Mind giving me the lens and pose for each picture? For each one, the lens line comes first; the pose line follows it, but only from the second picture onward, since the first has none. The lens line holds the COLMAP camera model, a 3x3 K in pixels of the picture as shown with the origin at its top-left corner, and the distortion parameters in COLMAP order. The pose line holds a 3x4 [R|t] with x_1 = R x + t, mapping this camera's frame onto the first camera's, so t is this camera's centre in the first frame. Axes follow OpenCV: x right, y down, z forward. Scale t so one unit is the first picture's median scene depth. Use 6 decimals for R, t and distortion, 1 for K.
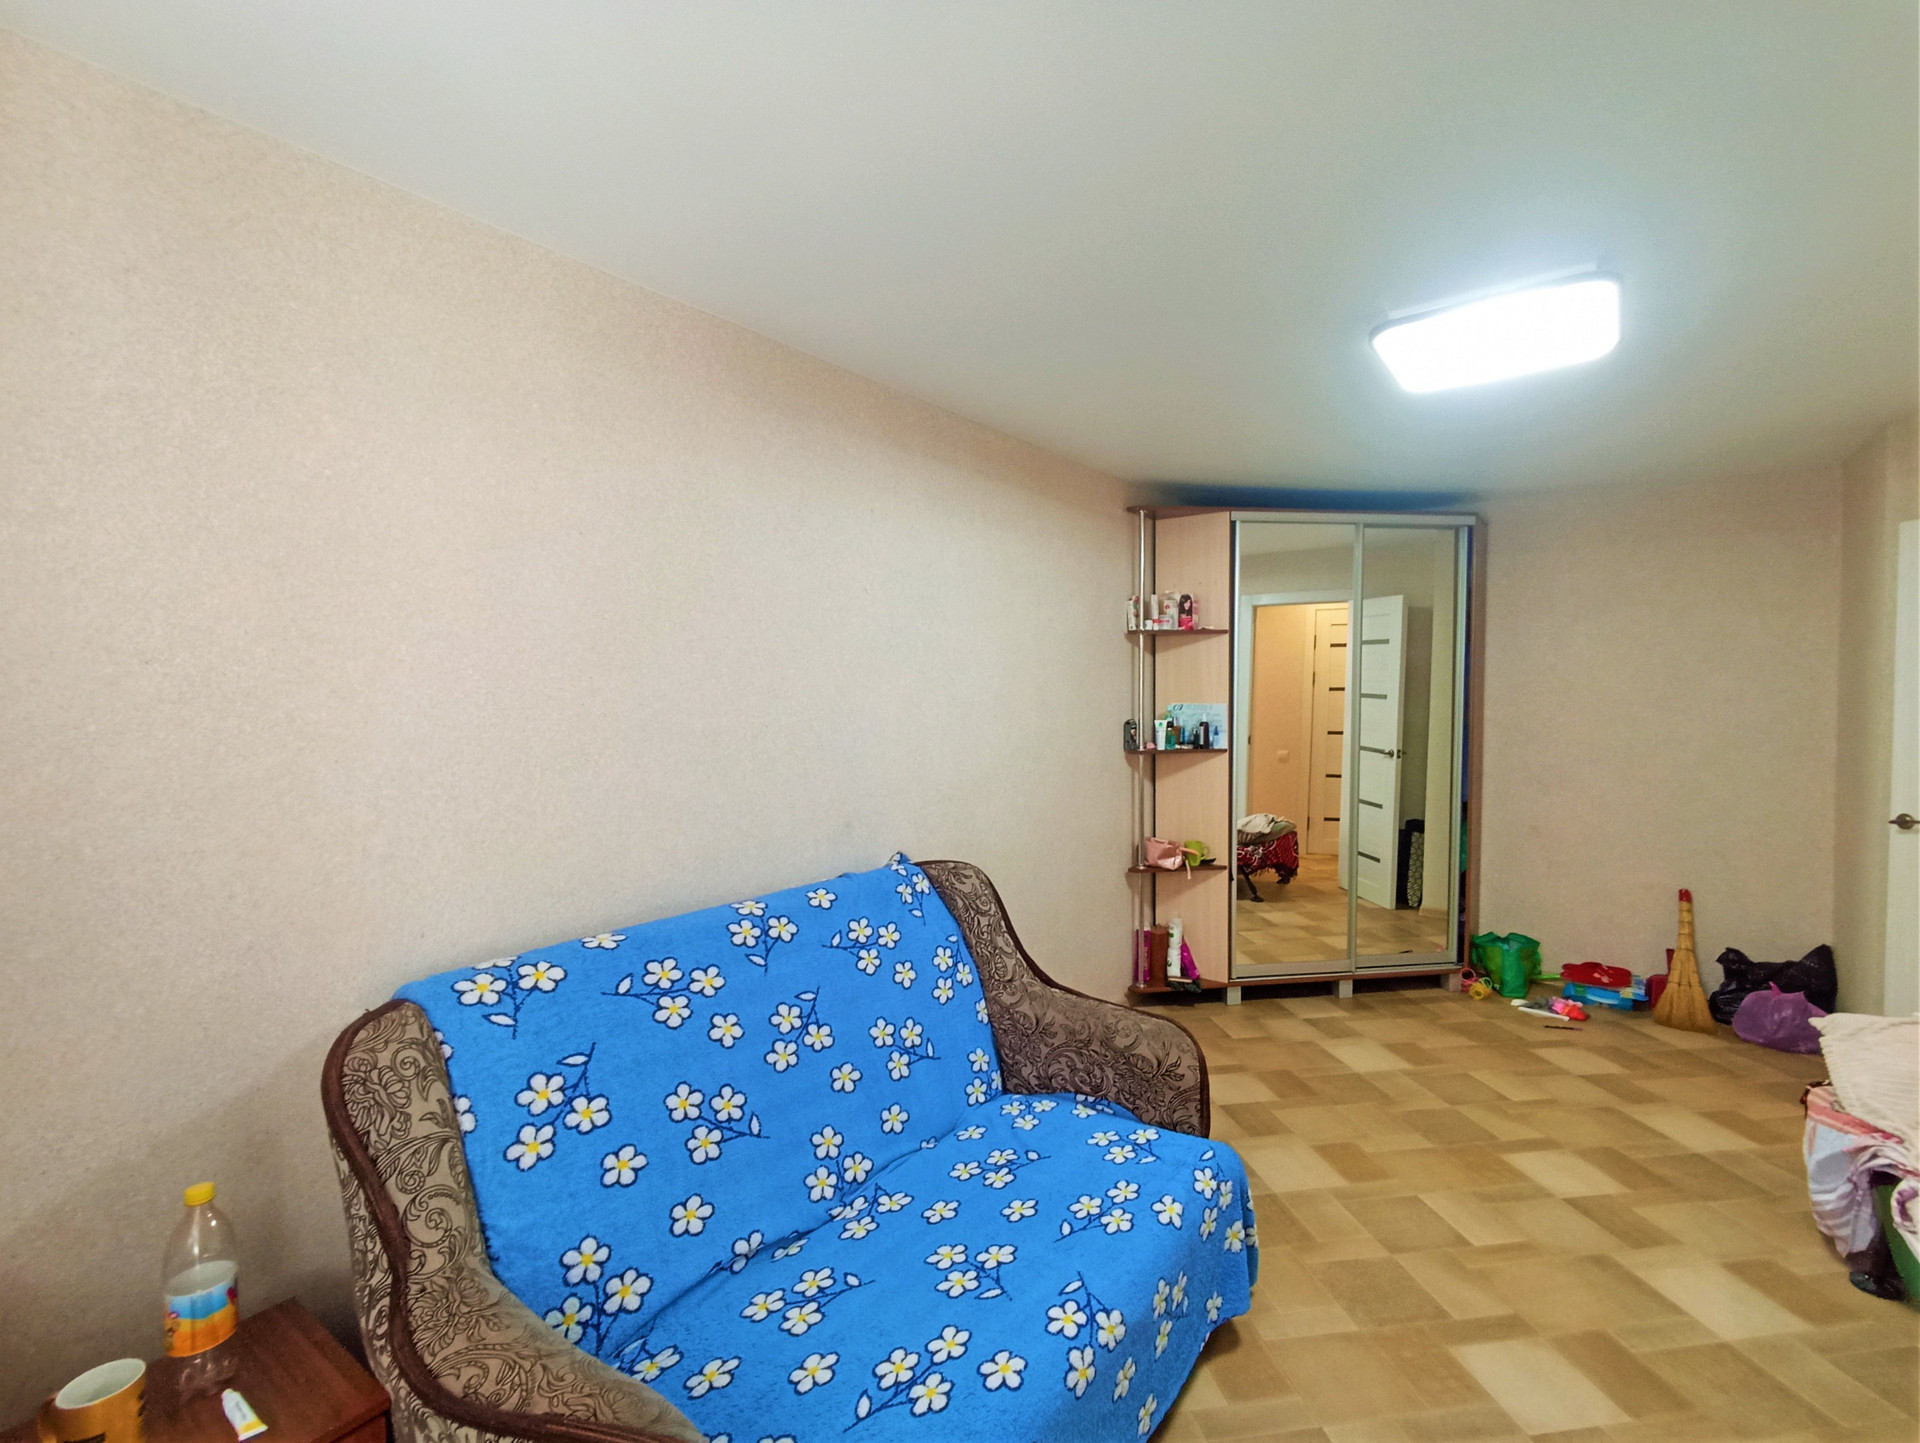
lens RADIAL K [[897.7, 0, 954.4], [0, 897.7, 721.4], [0, 0, 1]] dist [-0.002124, 0.000188]
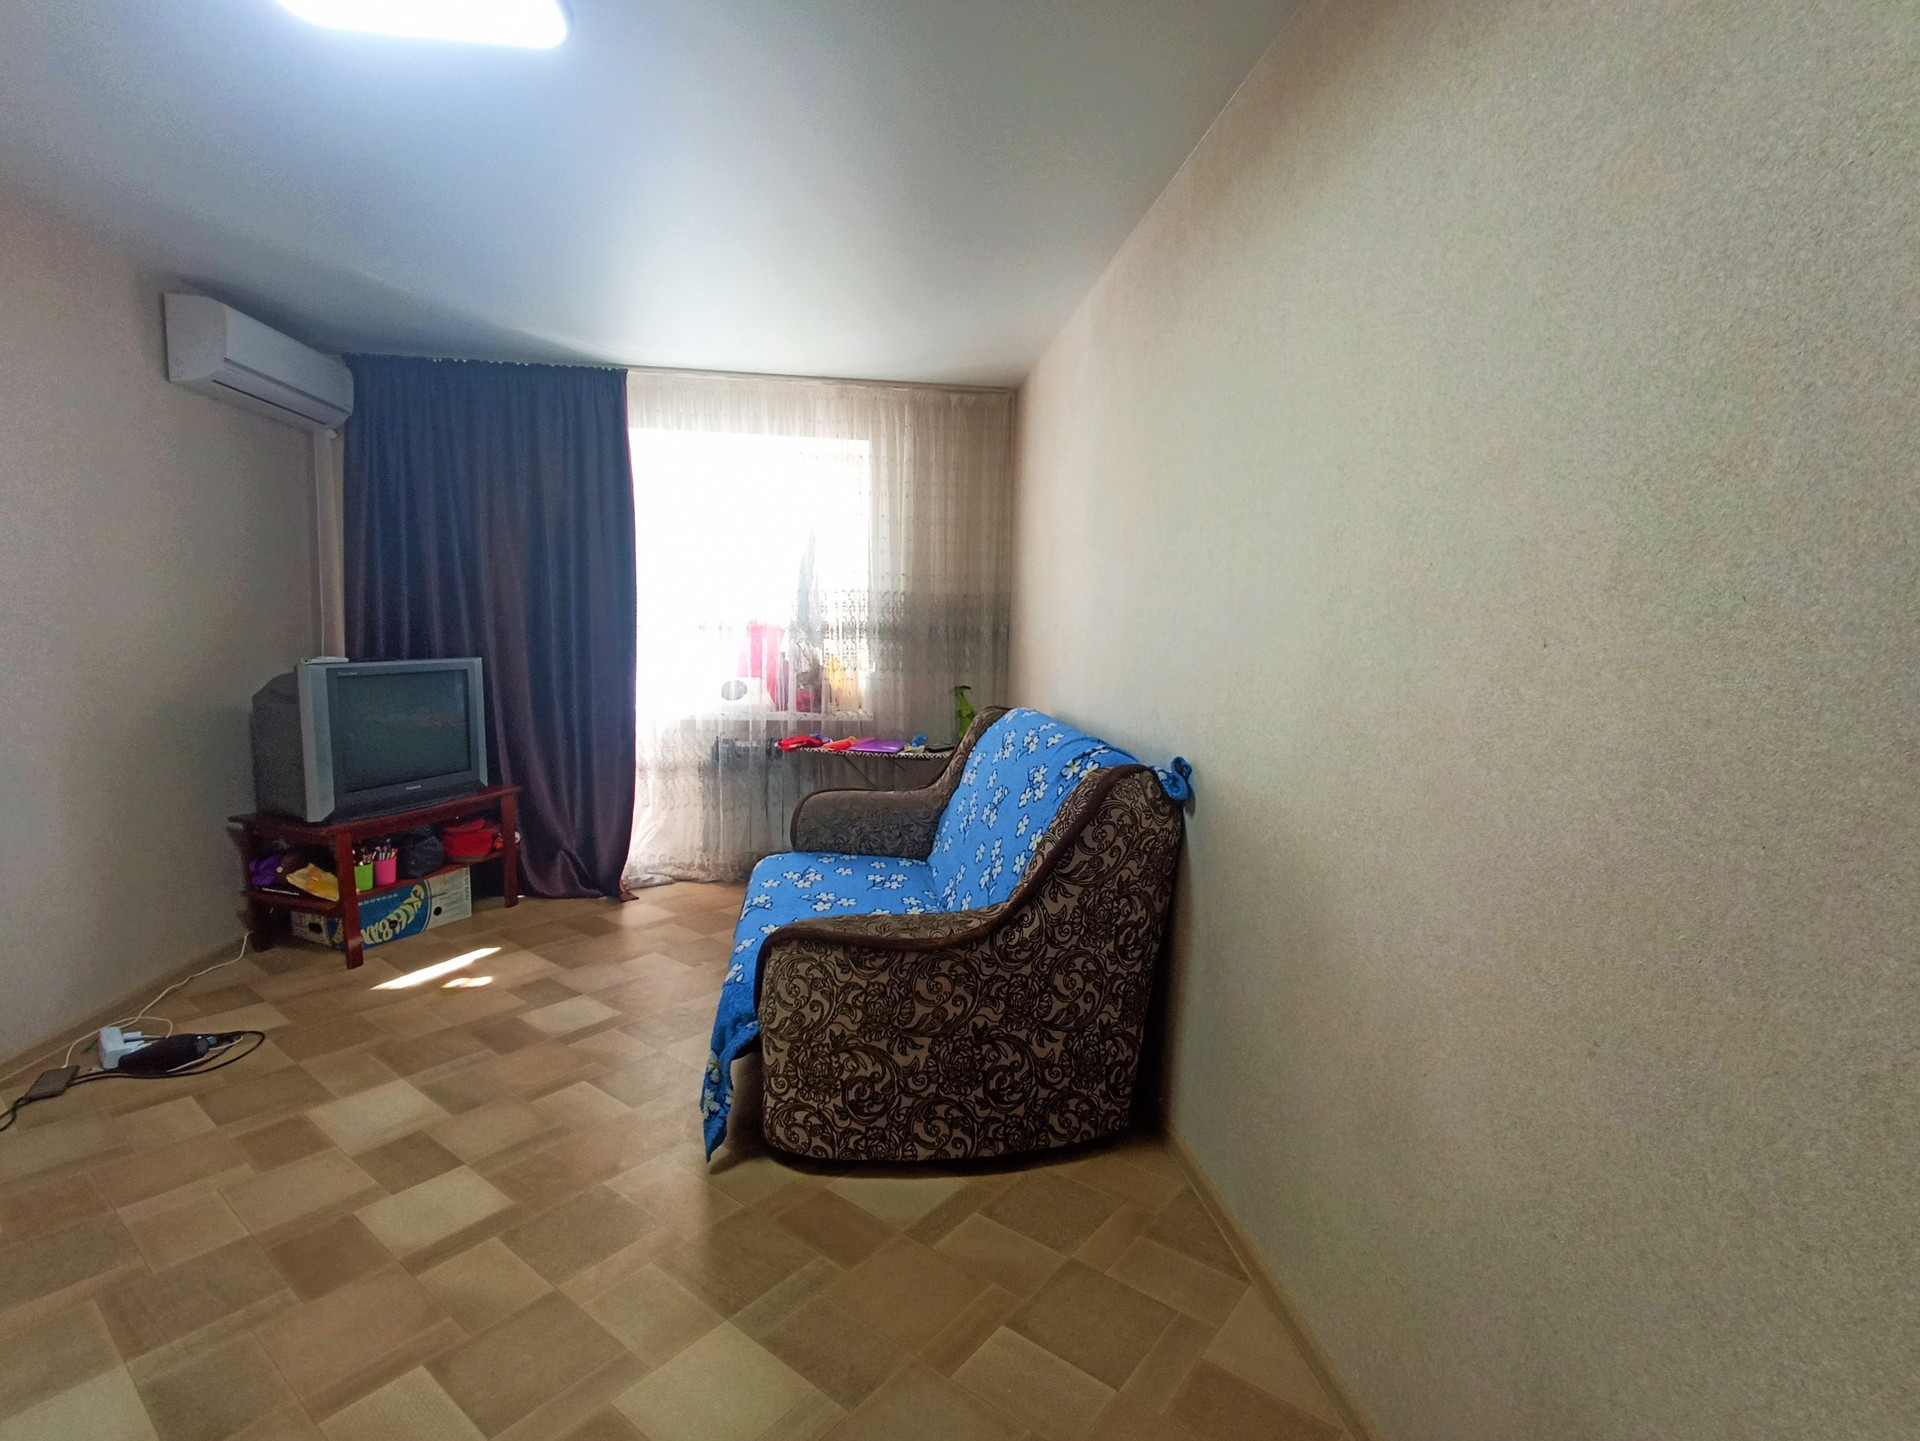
lens RADIAL K [[916.5, 0, 952.8], [0, 916.5, 720.5], [0, 0, 1]] dist [0.000251, 0.000354]
pose [[-0.721108, 0.062073, -0.690037, 0.893110], [-0.041930, 0.990243, 0.132896, 0.025443], [0.691553, 0.124765, -0.711469, 2.051018]]
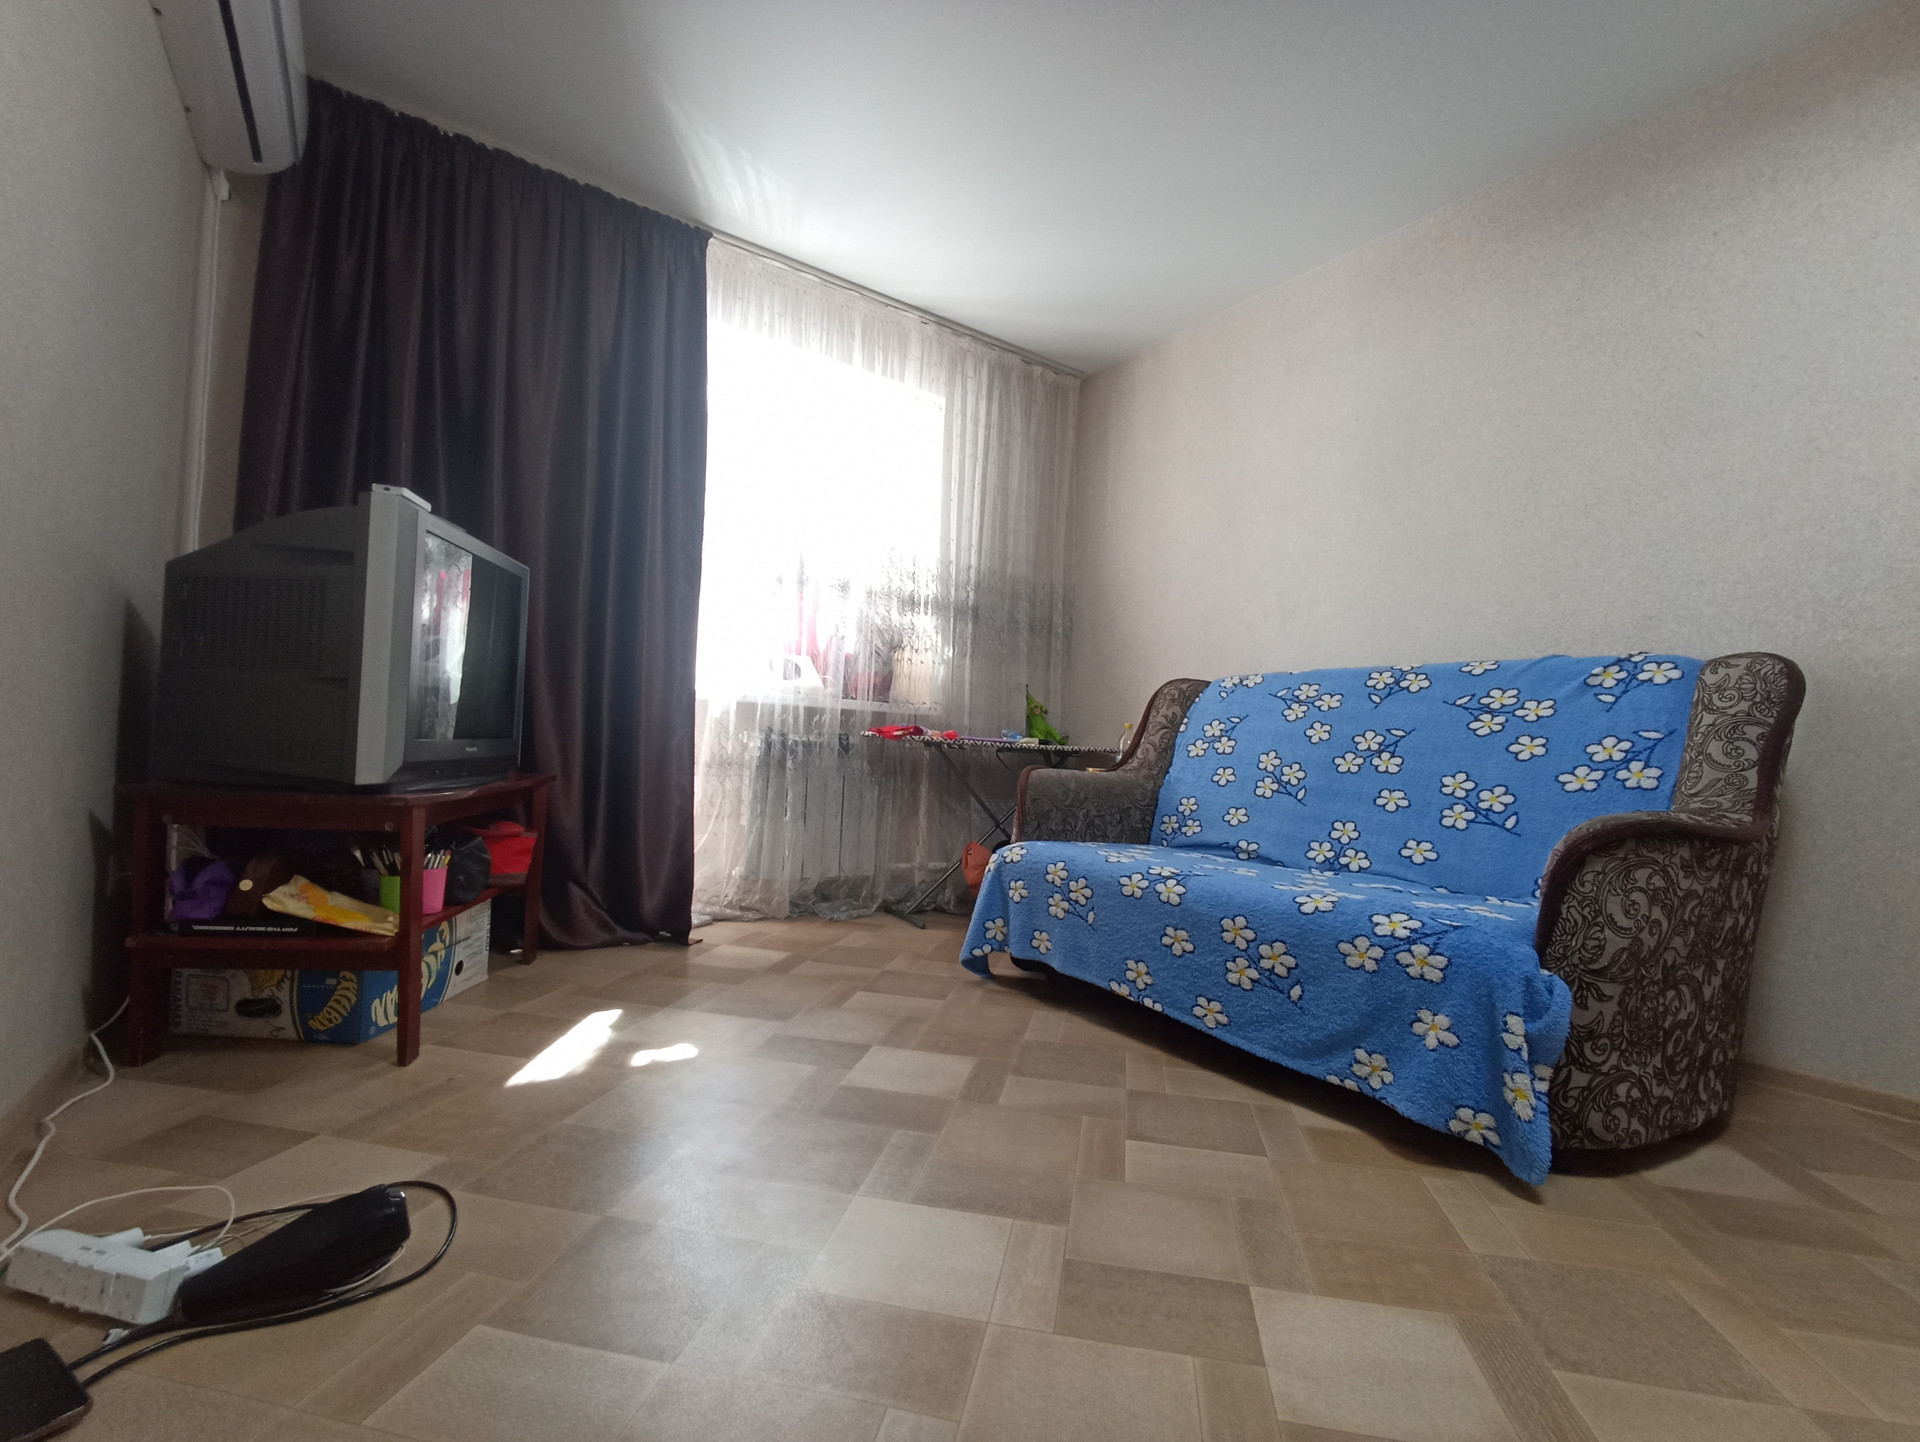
lens RADIAL K [[875.3, 0, 952.5], [0, 875.3, 722.5], [0, 0, 1]] dist [-0.002671, 0.000059]
pose [[-0.328195, -0.037766, -0.943855, 1.214383], [-0.081678, 0.996593, -0.011475, 0.382443], [0.941072, 0.073326, -0.330162, 0.892015]]
